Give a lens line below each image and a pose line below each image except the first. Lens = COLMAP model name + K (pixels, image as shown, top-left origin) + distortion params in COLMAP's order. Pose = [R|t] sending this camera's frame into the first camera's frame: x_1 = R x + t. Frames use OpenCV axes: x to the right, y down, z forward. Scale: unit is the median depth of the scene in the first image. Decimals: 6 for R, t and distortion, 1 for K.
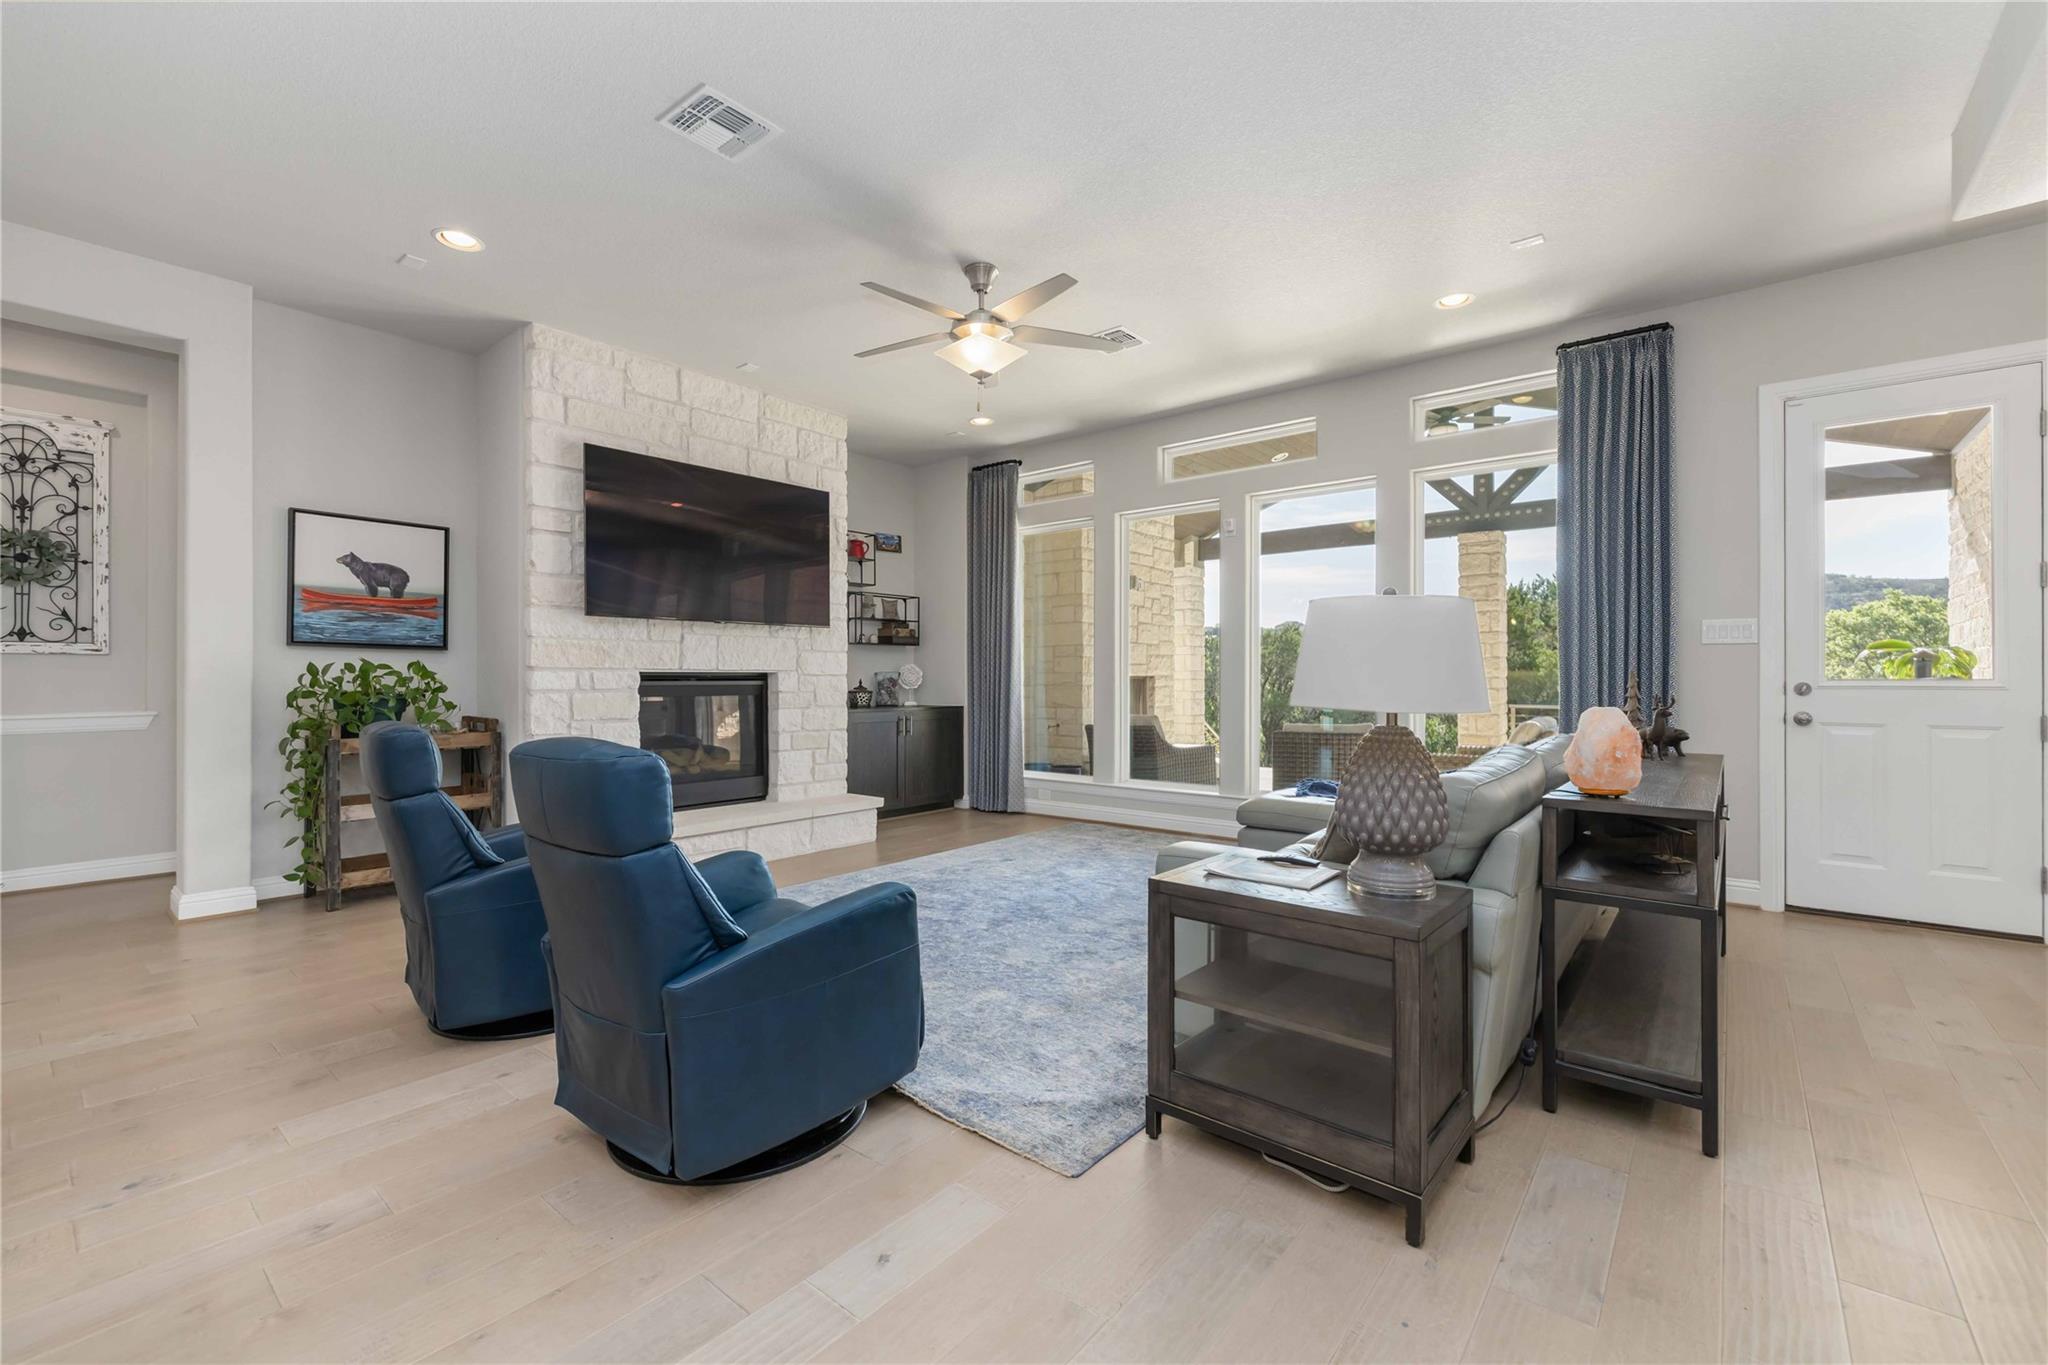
lens RADIAL K [[862.7, 0, 1013.3], [0, 862.7, 669.3], [0, 0, 1]] dist [0.000891, -0.000496]
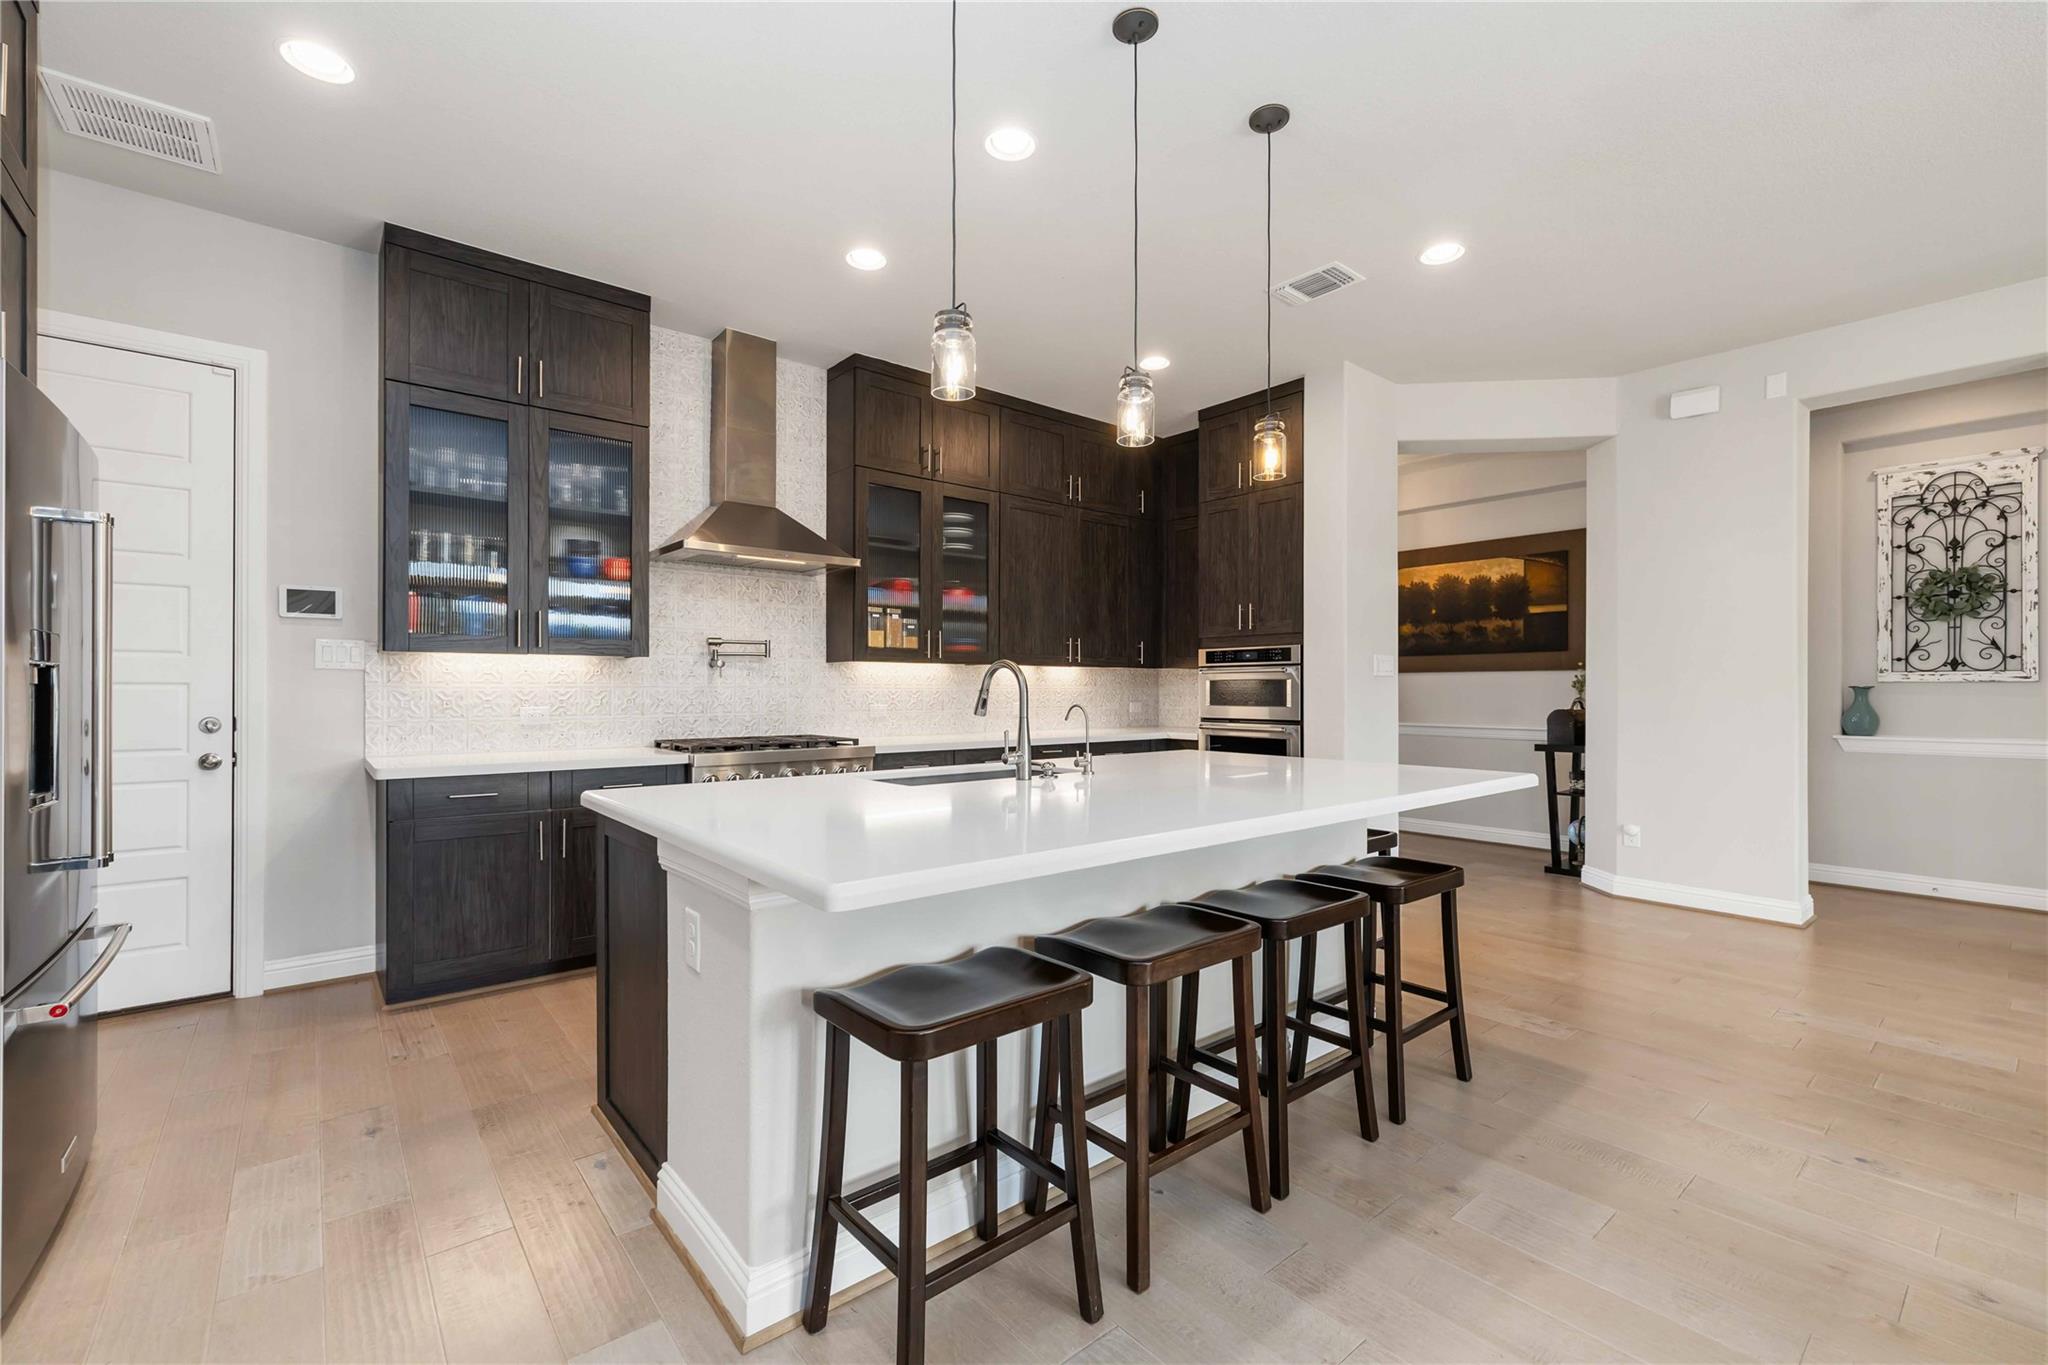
lens RADIAL K [[862.7, 0, 1035.2], [0, 862.7, 693.2], [0, 0, 1]] dist [0.000891, -0.000496]
pose [[-0.174533, 0.004243, -0.984642, 0.119937], [0.007254, 0.999969, 0.003023, -0.015184], [0.984625, -0.006615, -0.174558, 0.044413]]
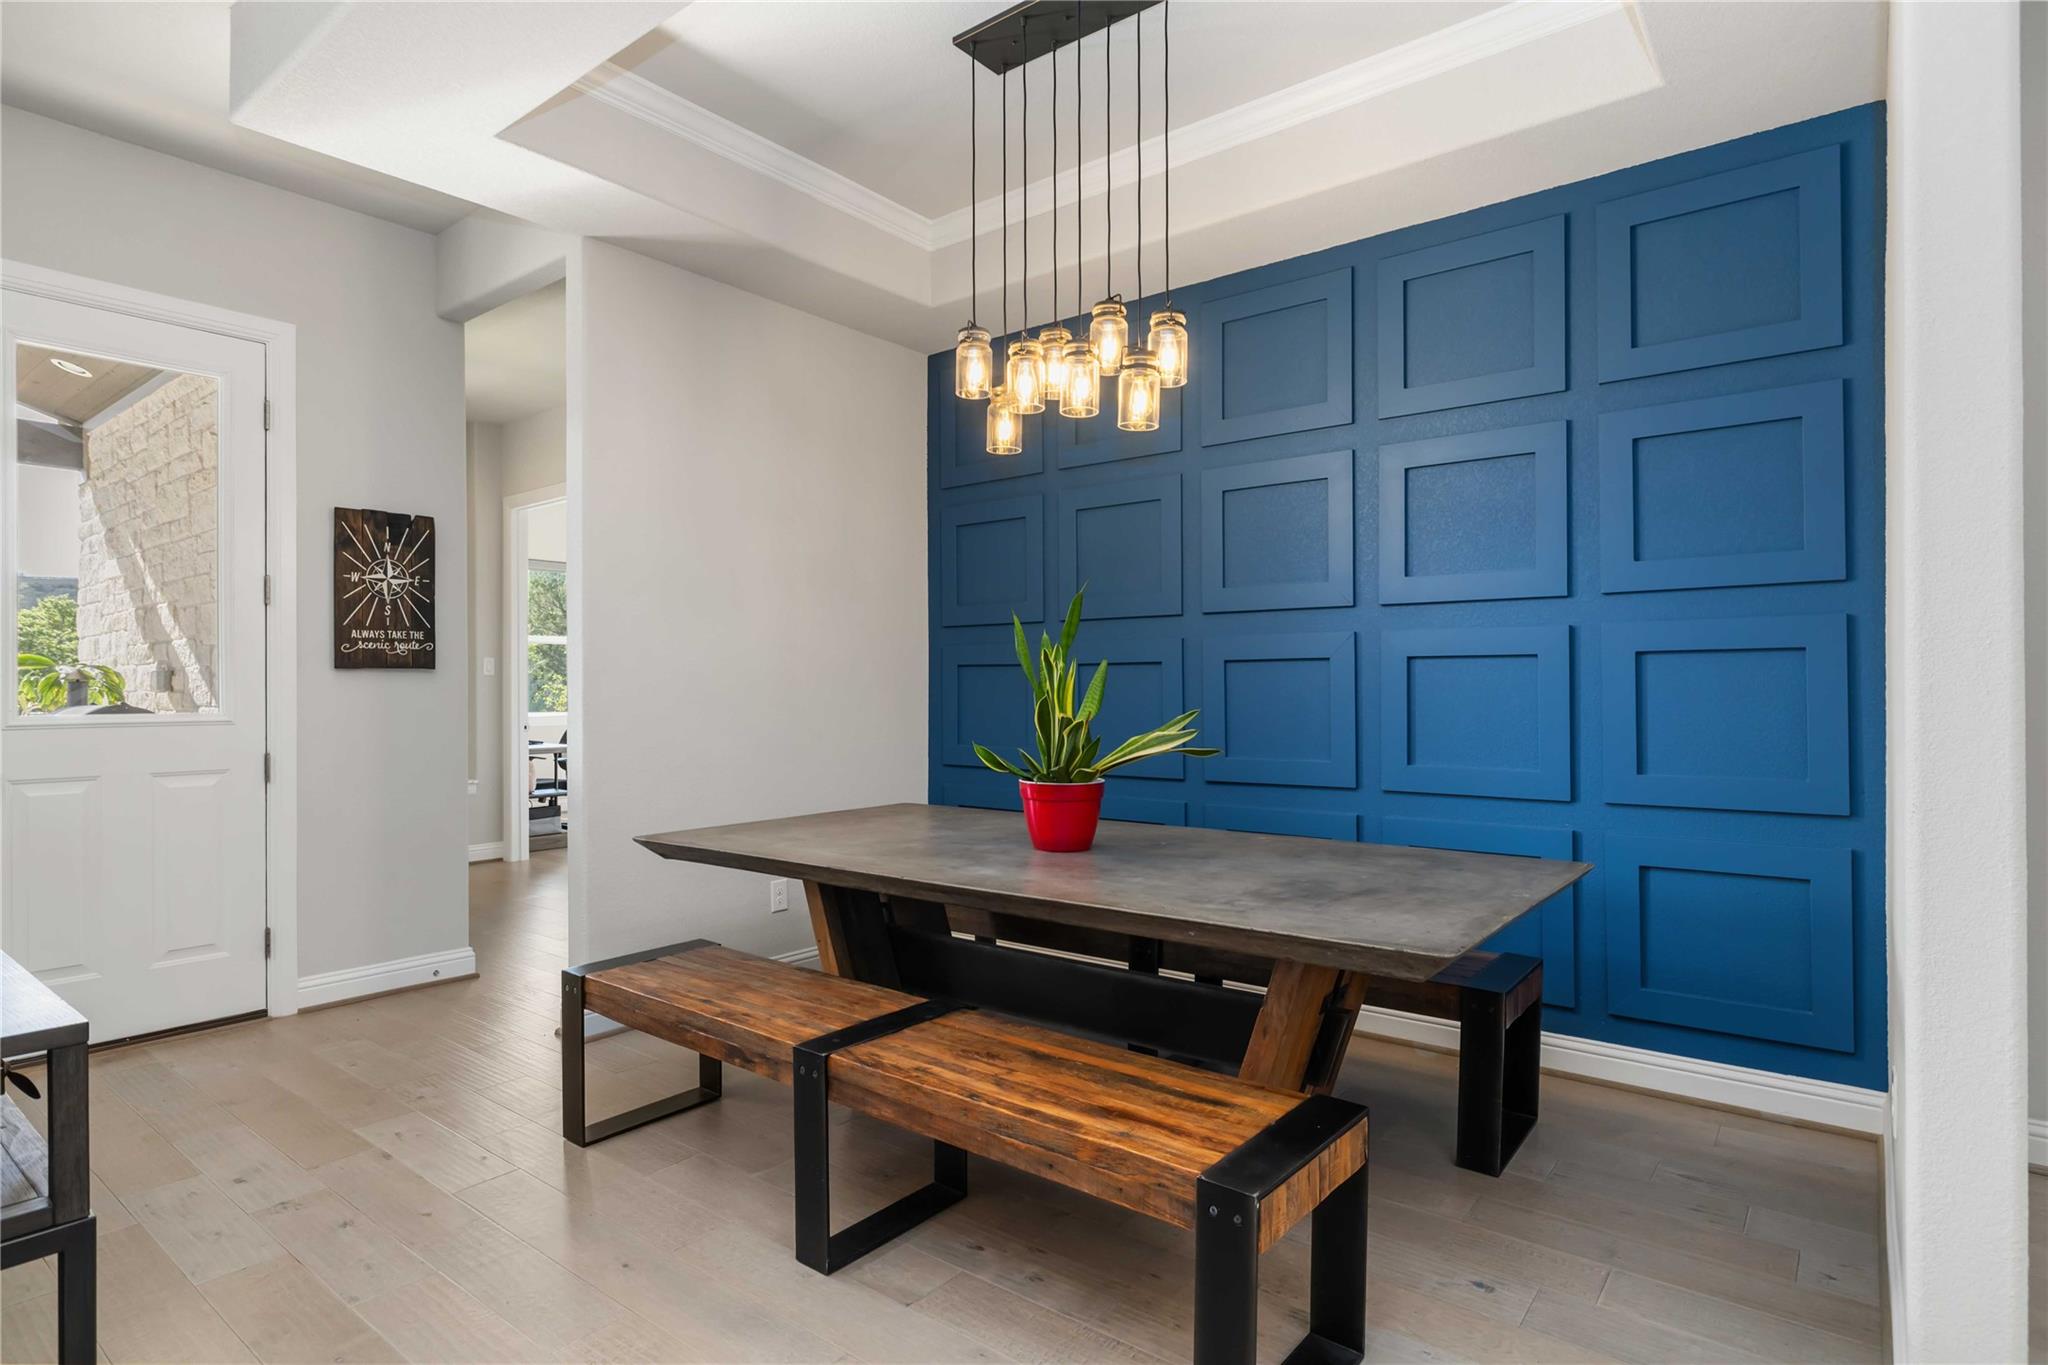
lens RADIAL K [[1082.0, 0, 1013.4], [0, 1082.0, 679.3], [0, 0, 1]] dist [0.003075, 0.000964]
pose [[-0.017617, 0.007958, 0.999813, 0.067823], [-0.004234, 0.999959, -0.008034, -0.010471], [-0.999836, -0.004375, -0.017583, 0.194657]]
